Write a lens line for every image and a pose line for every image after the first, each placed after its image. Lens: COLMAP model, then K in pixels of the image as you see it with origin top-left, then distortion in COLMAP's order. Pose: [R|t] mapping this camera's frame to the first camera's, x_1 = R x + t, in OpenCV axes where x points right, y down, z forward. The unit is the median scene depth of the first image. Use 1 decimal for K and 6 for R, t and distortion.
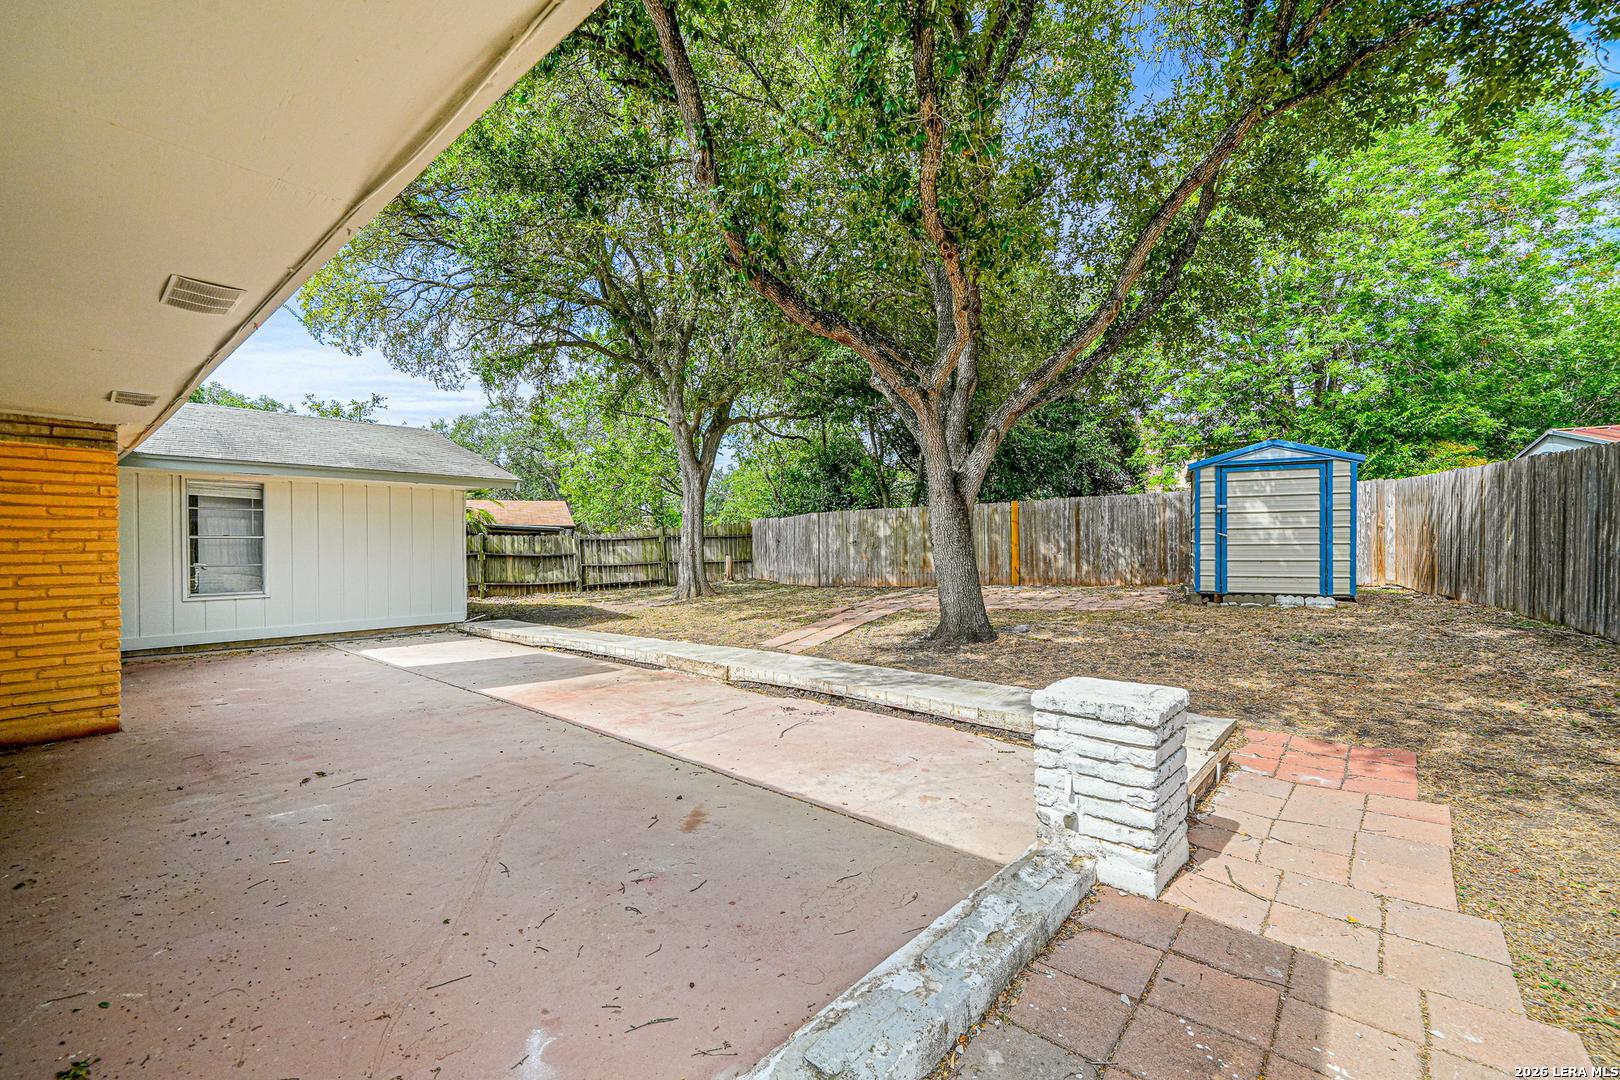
lens RADIAL K [[684.6, 0, 805.3], [0, 684.6, 552.6], [0, 0, 1]] dist [0.001989, 0.000465]
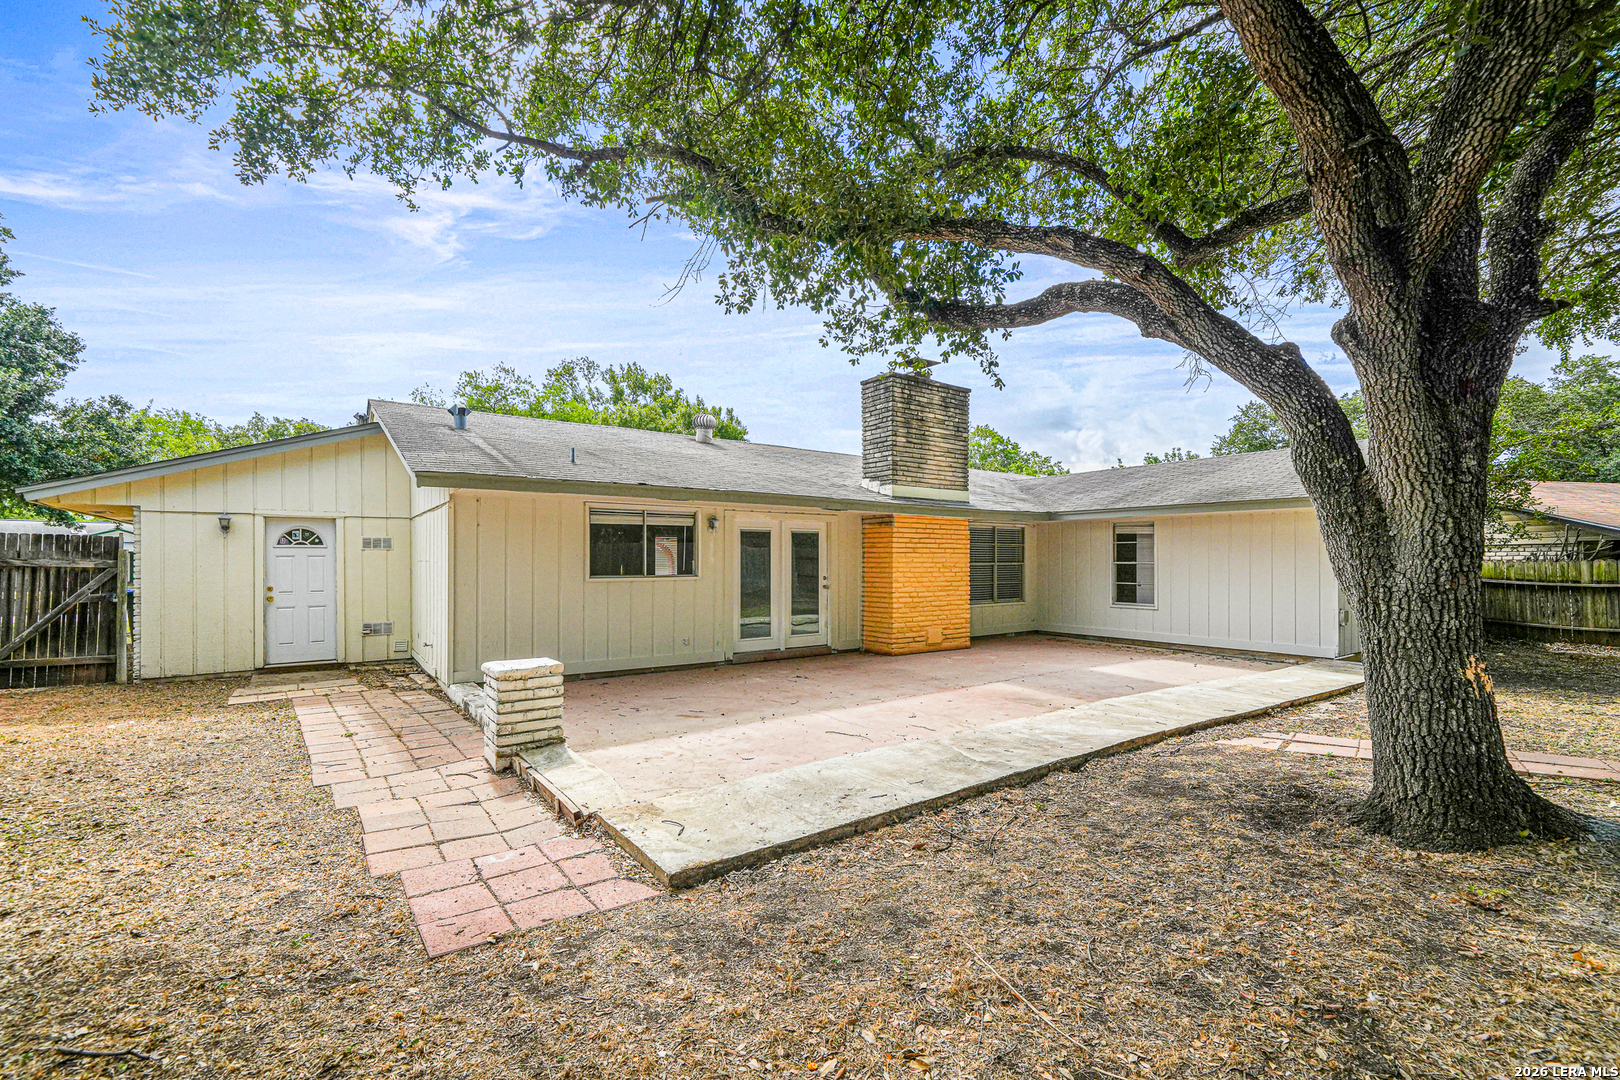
lens RADIAL K [[684.6, 0, 805.3], [0, 684.6, 552.6], [0, 0, 1]] dist [0.001989, 0.000465]
pose [[-0.214807, -0.007341, -0.976629, 1.554009], [-0.009974, 0.999936, -0.005322, -0.065636], [0.976606, 0.008598, -0.214866, 1.598442]]
